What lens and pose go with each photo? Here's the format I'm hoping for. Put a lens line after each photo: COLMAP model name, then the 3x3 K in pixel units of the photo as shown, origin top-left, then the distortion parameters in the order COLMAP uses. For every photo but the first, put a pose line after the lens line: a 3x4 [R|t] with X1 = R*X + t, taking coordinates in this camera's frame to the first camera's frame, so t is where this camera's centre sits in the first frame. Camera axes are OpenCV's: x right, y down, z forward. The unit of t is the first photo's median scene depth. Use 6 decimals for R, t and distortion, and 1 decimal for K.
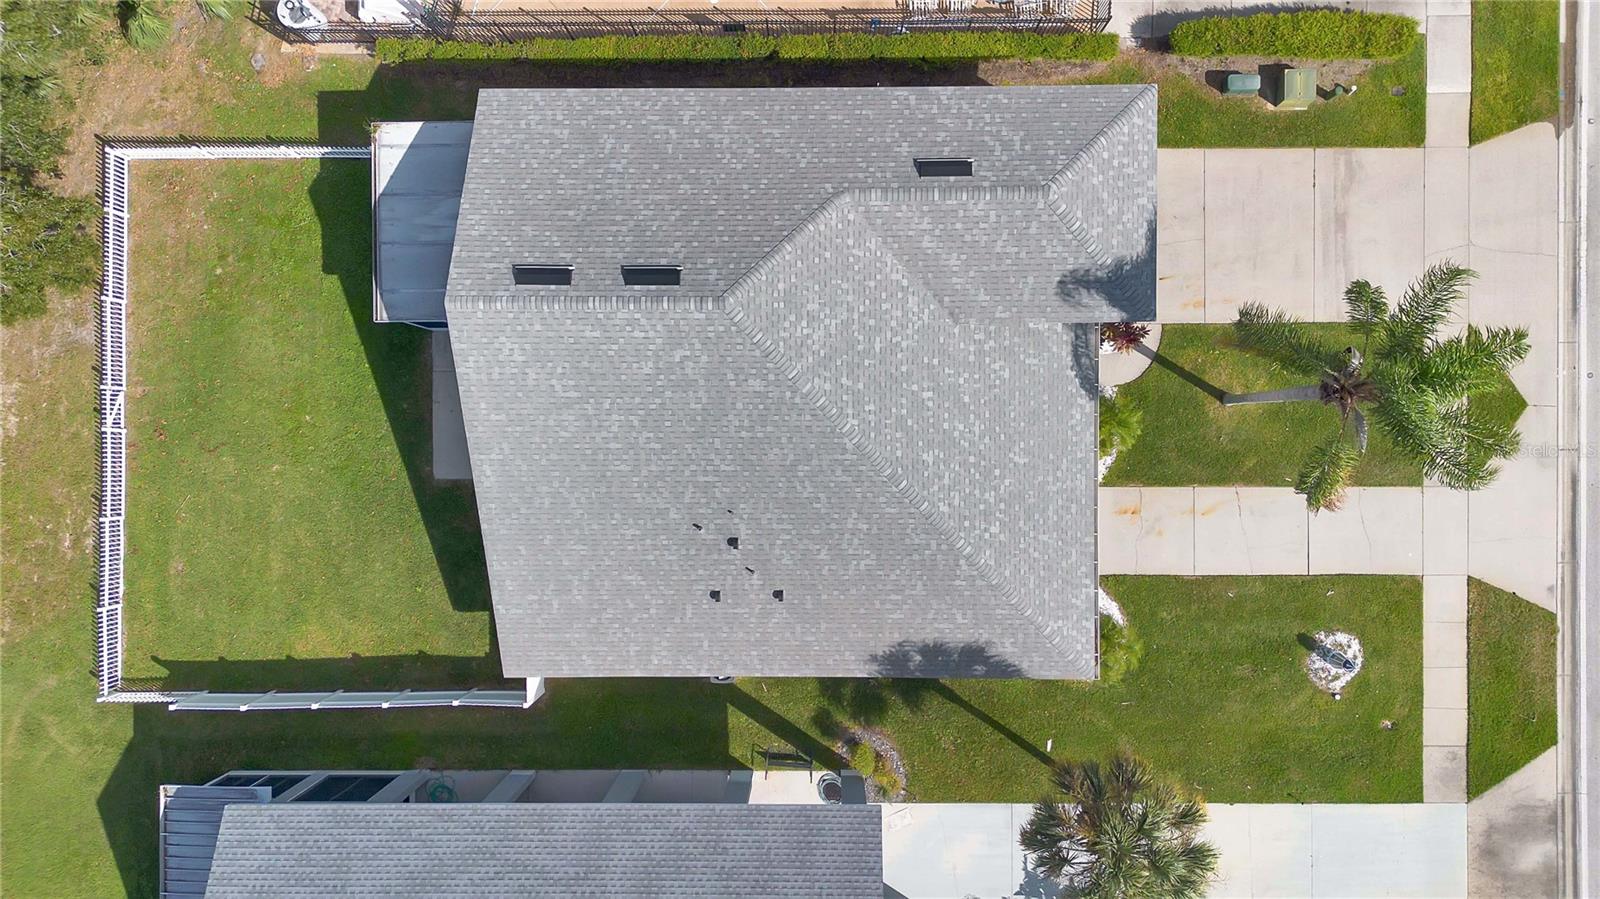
lens RADIAL K [[1133.1, 0, 800.0], [0, 1133.1, 449.5], [0, 0, 1]] dist [0.001257, -0.001282]
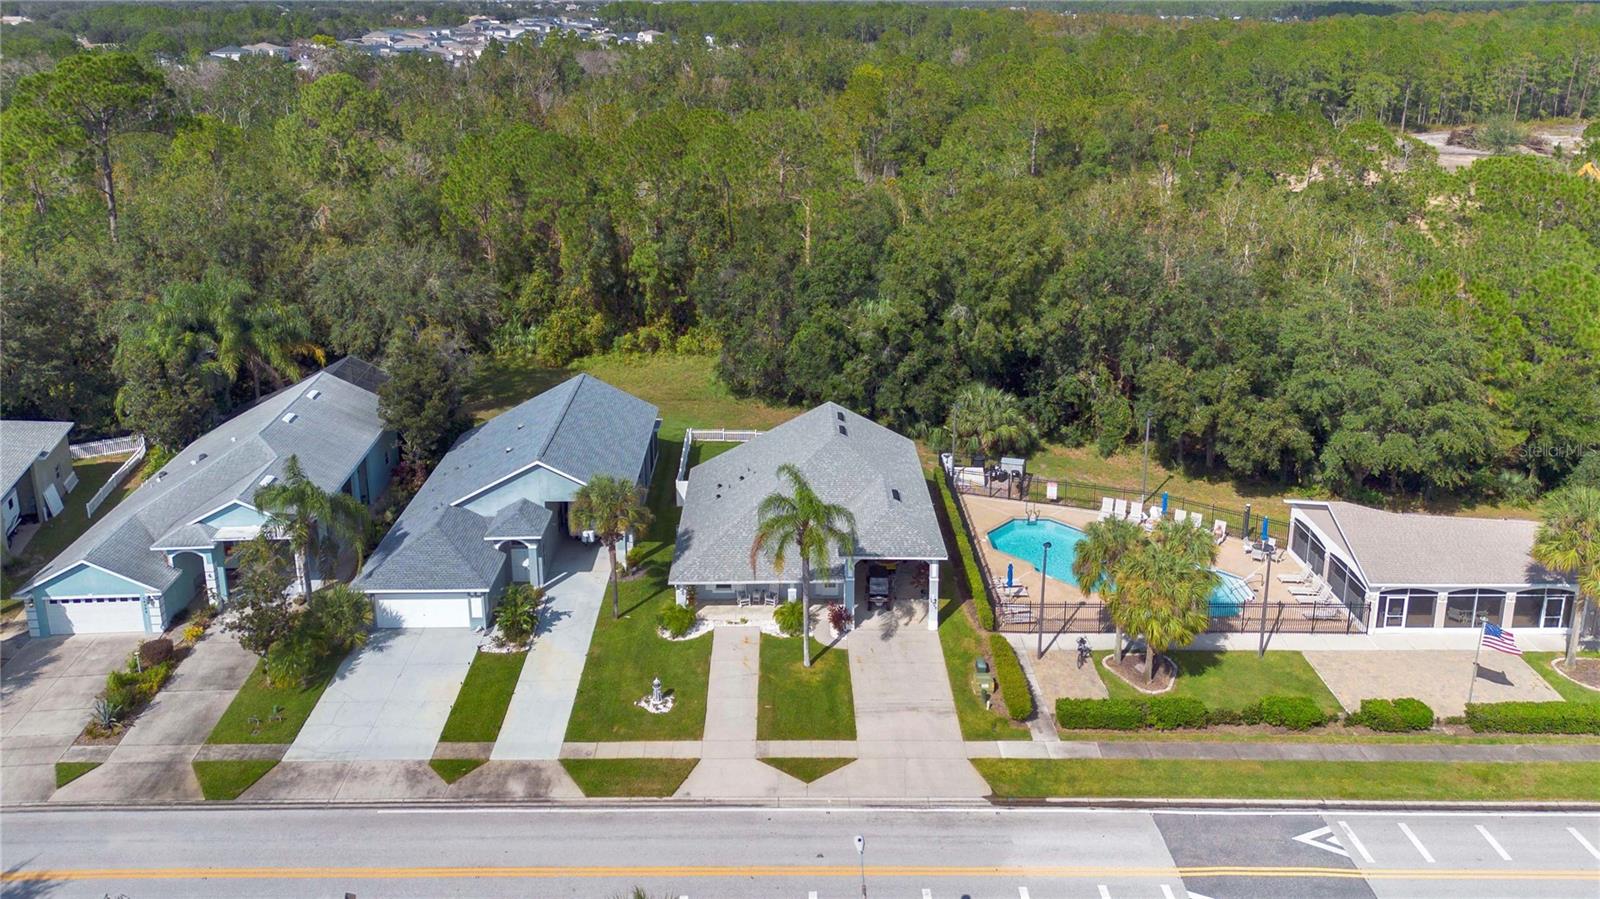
lens RADIAL K [[1133.1, 0, 800.0], [0, 1133.1, 449.5], [0, 0, 1]] dist [0.001257, -0.001282]
pose [[0.013752, 0.391754, -0.919967, 1.894142], [-0.999901, 0.002761, -0.013771, -0.008497], [-0.002855, 0.920066, 0.391753, -0.030480]]
